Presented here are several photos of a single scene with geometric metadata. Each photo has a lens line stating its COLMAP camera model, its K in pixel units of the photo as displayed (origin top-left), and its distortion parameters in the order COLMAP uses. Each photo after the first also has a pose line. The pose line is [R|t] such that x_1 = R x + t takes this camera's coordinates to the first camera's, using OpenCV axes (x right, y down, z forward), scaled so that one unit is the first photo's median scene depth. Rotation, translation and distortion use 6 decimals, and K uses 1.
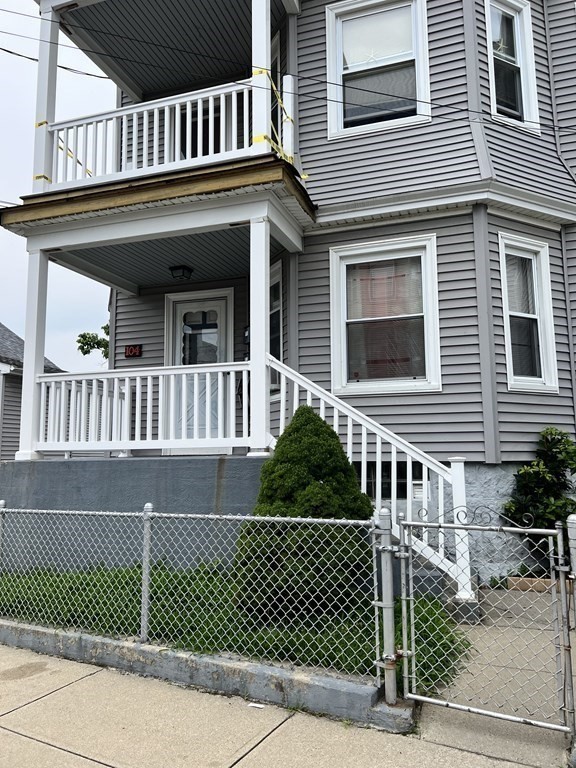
lens RADIAL K [[573.8, 0, 286.4], [0, 573.8, 379.7], [0, 0, 1]] dist [0.065345, -0.084240]
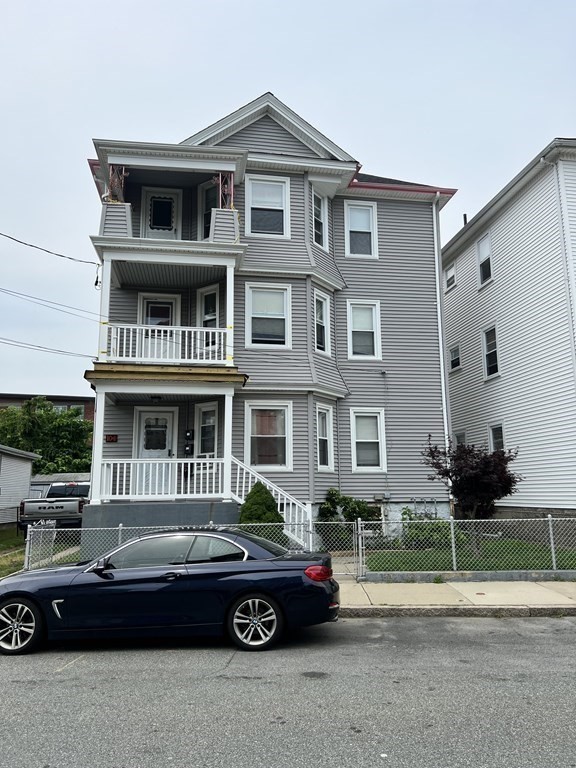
lens RADIAL K [[573.8, 0, 286.4], [0, 573.8, 379.7], [0, 0, 1]] dist [0.065345, -0.084240]
pose [[0.886113, 0.088488, 0.454943, -0.800384], [-0.058752, 0.995132, -0.079122, -0.156964], [-0.459729, 0.043382, 0.886999, -0.997140]]
